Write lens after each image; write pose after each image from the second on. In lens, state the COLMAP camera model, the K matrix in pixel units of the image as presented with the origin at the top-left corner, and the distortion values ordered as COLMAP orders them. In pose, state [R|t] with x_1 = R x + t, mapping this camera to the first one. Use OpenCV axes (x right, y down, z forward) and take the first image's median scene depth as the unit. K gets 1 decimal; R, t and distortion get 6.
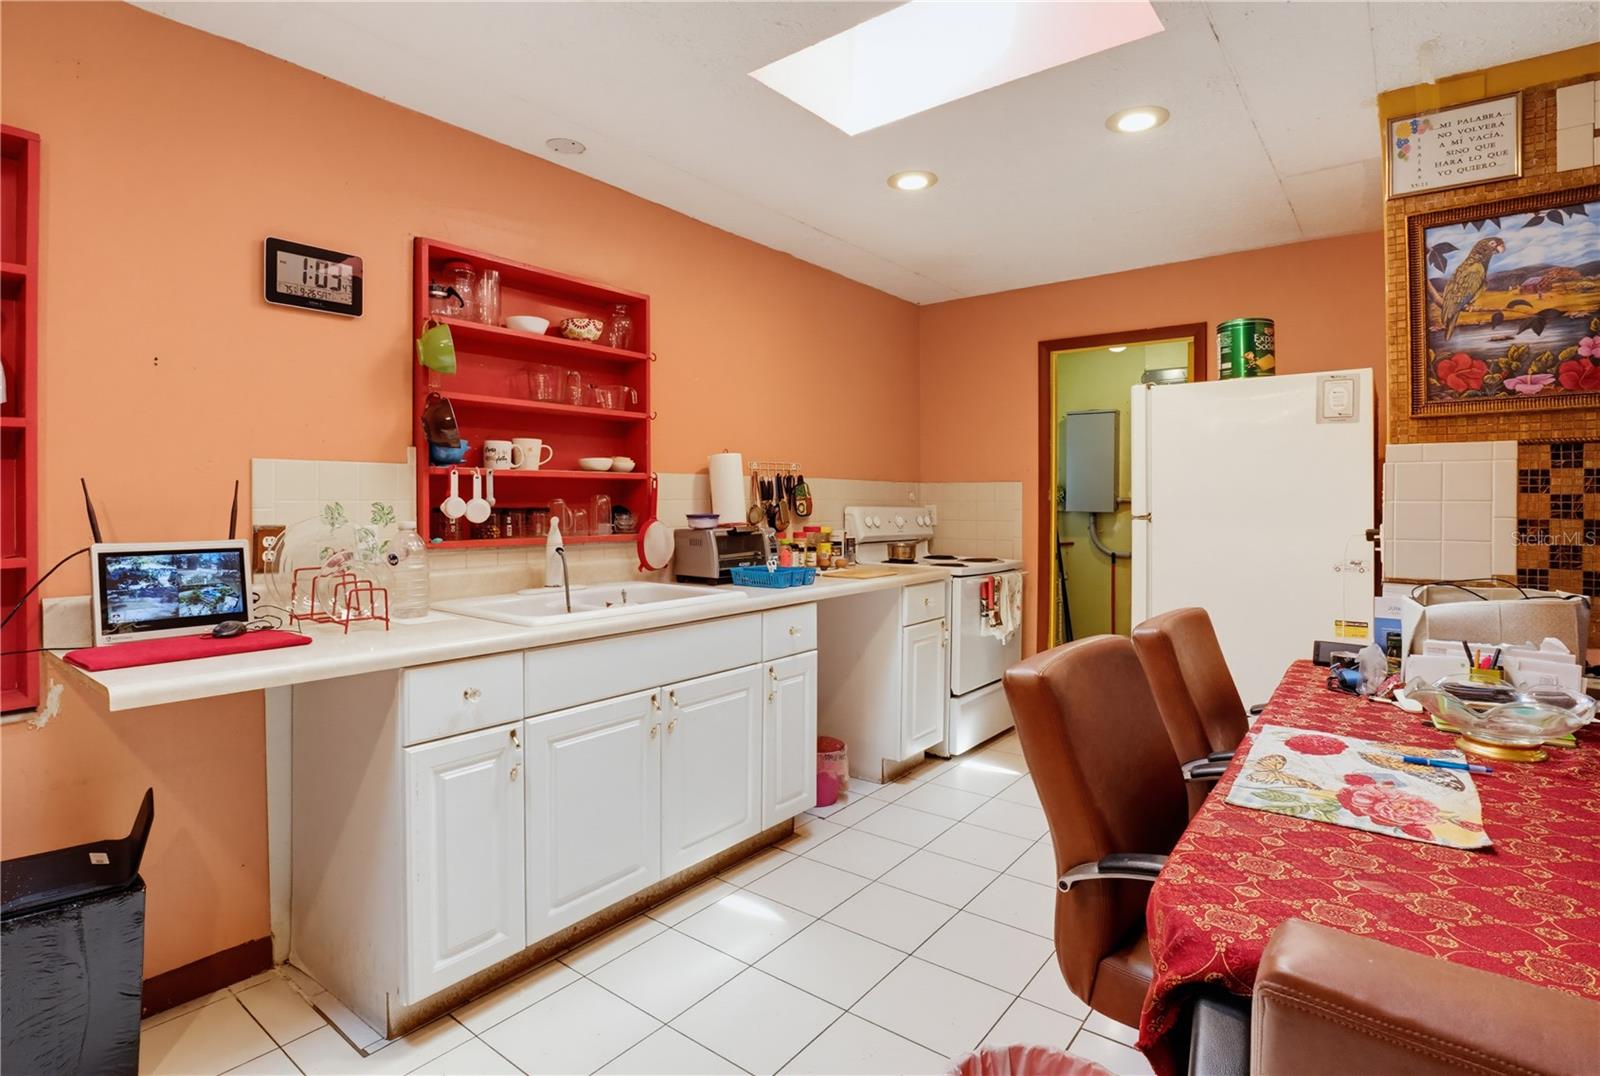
lens RADIAL K [[803.9, 0, 784.0], [0, 803.9, 506.5], [0, 0, 1]] dist [-0.033259, 0.001278]
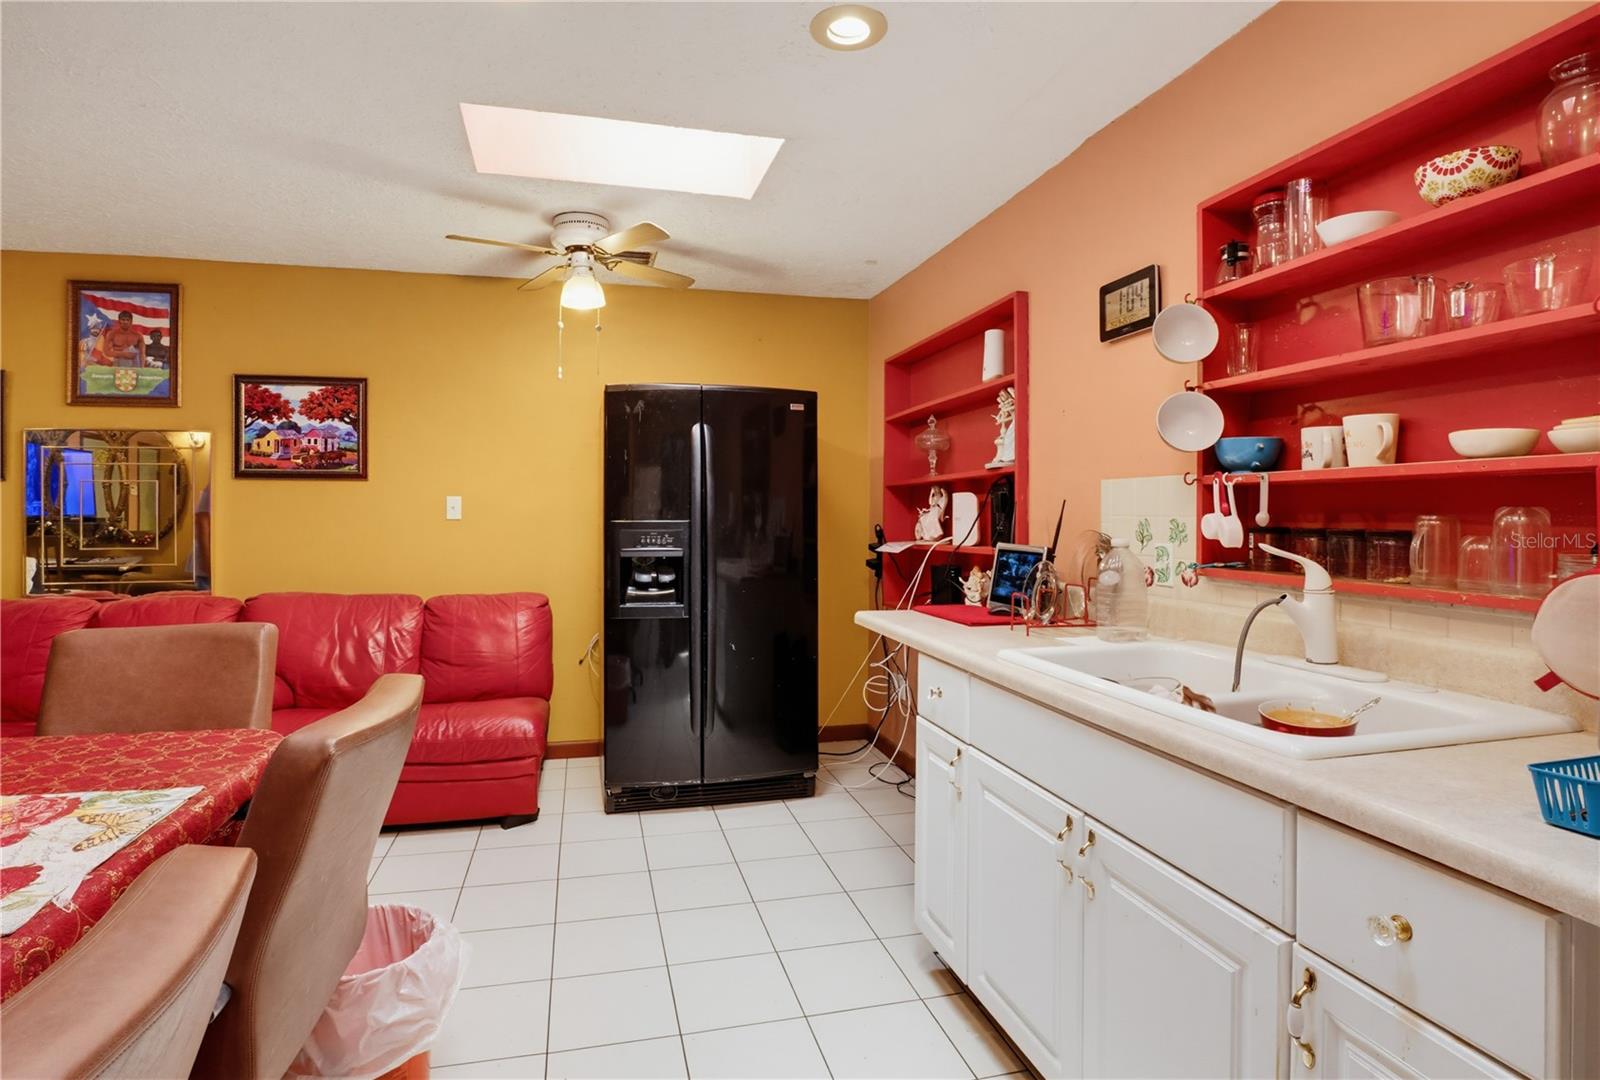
lens RADIAL K [[803.9, 0, 784.0], [0, 803.9, 508.5], [0, 0, 1]] dist [-0.033259, 0.001278]
pose [[-0.611462, -0.008496, -0.791228, 0.523089], [-0.010307, 0.999943, -0.002773, -0.010581], [0.791207, 0.006460, -0.611515, 1.292292]]
